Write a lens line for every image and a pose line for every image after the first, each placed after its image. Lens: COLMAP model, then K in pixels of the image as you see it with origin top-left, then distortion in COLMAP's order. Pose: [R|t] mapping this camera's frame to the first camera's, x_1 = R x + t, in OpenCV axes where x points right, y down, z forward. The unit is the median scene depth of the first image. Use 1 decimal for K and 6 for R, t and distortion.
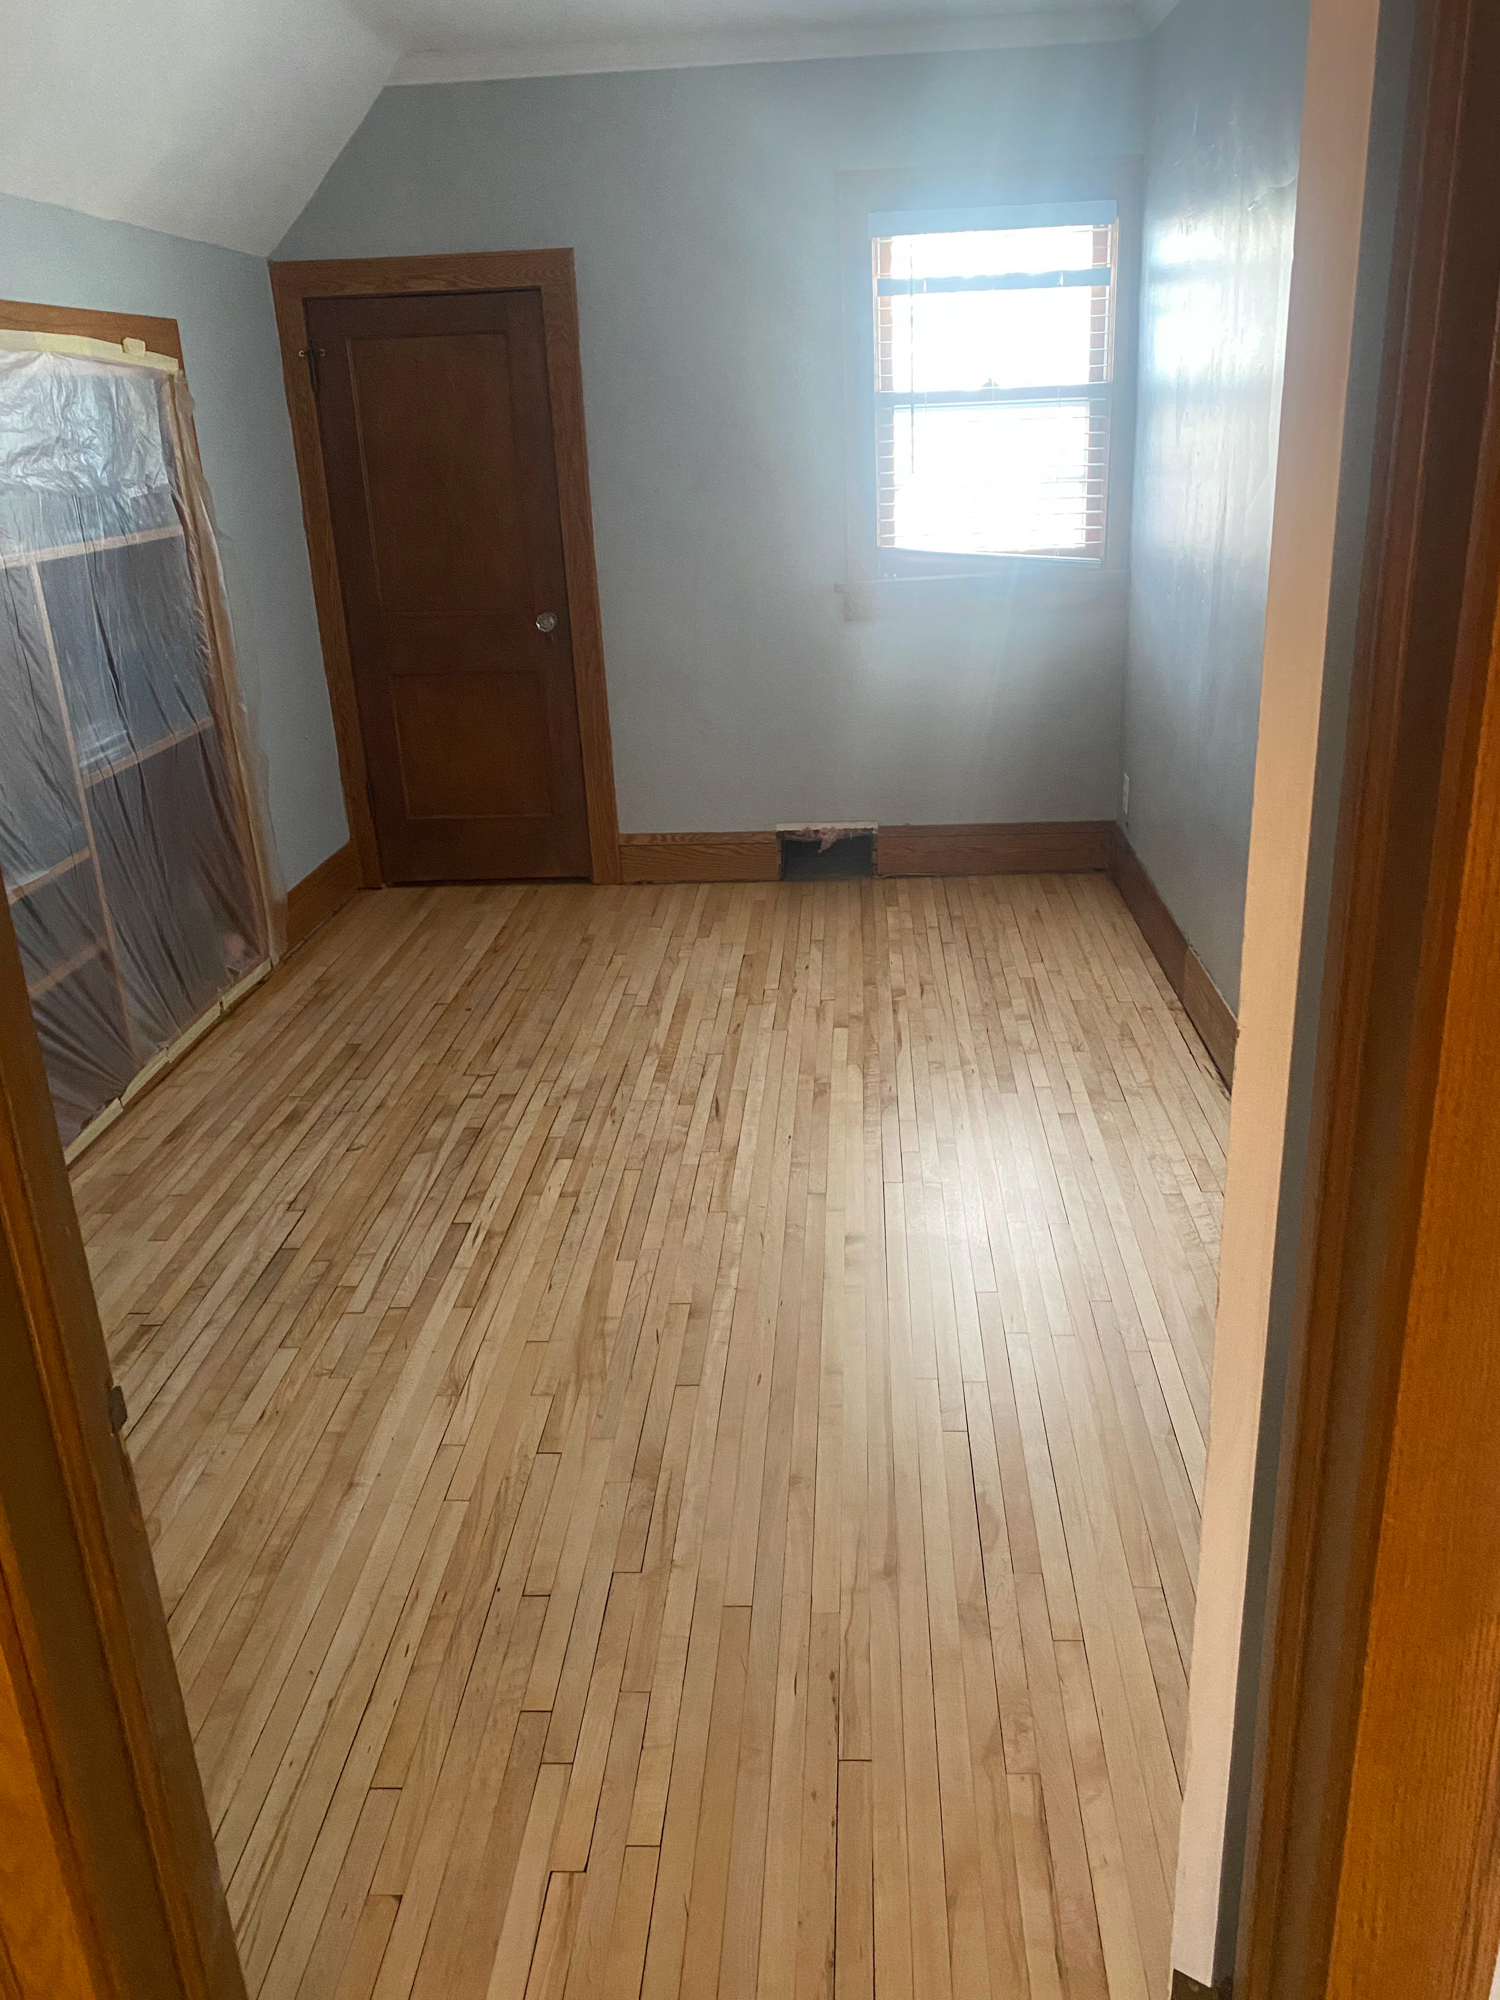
lens RADIAL K [[1519.0, 0, 752.2], [0, 1519.0, 986.9], [0, 0, 1]] dist [0.045235, -0.047231]
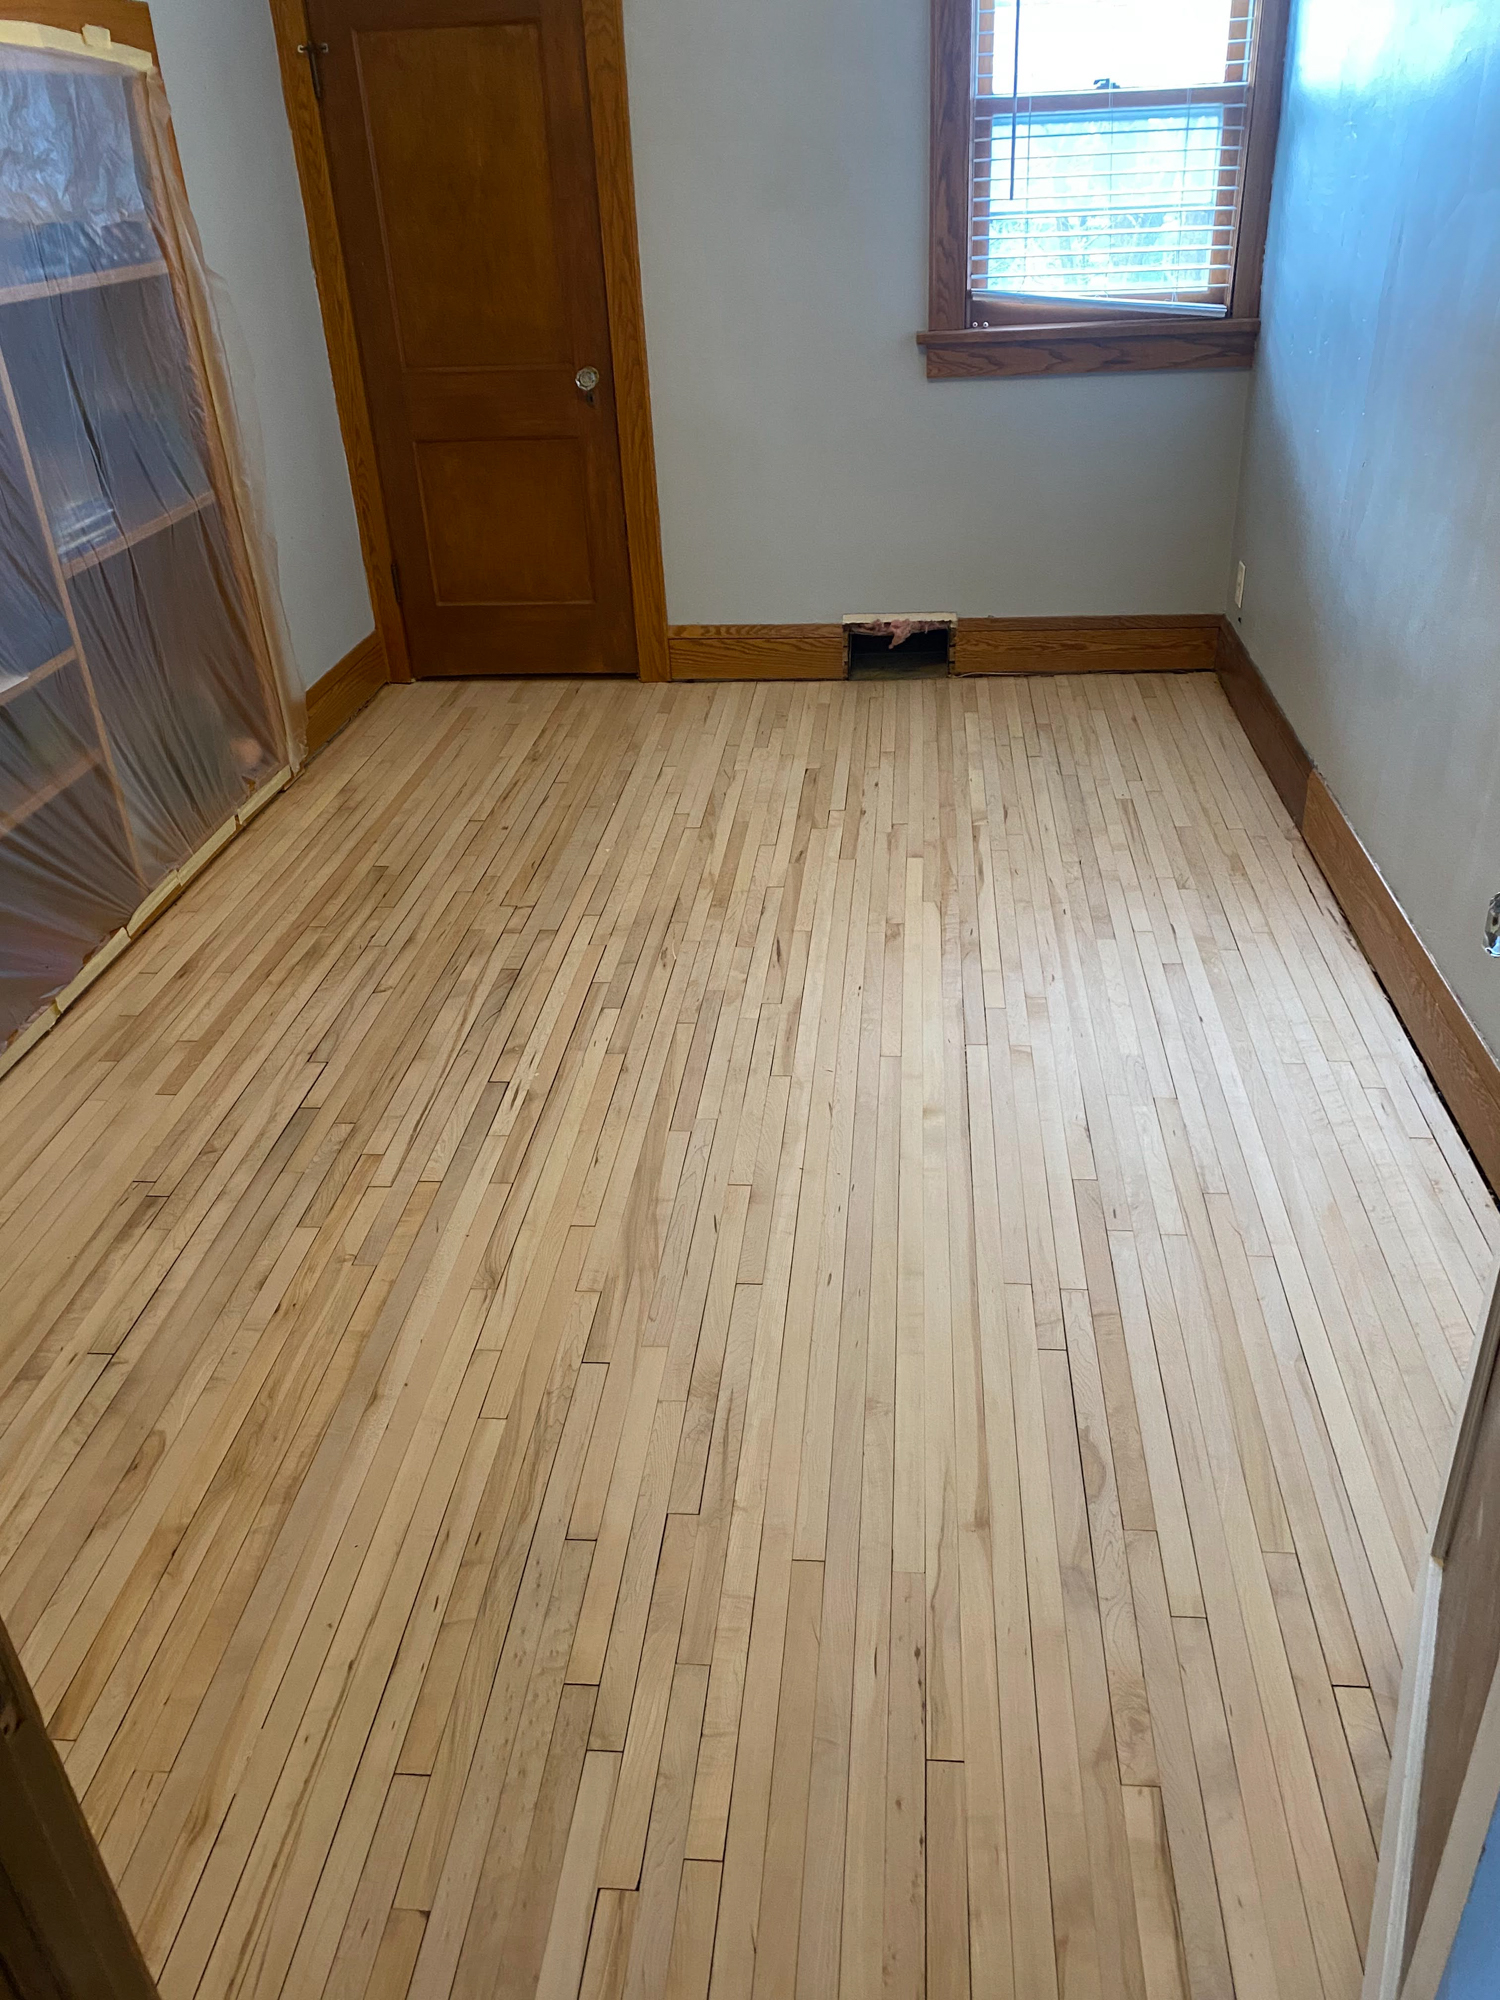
lens RADIAL K [[1519.0, 0, 753.8], [0, 1519.0, 995.6], [0, 0, 1]] dist [0.045235, -0.047231]
pose [[0.999503, 0.014910, -0.027766, -0.013199], [-0.010569, 0.988571, 0.150383, -0.030308], [0.029691, -0.150015, 0.988238, 0.108432]]
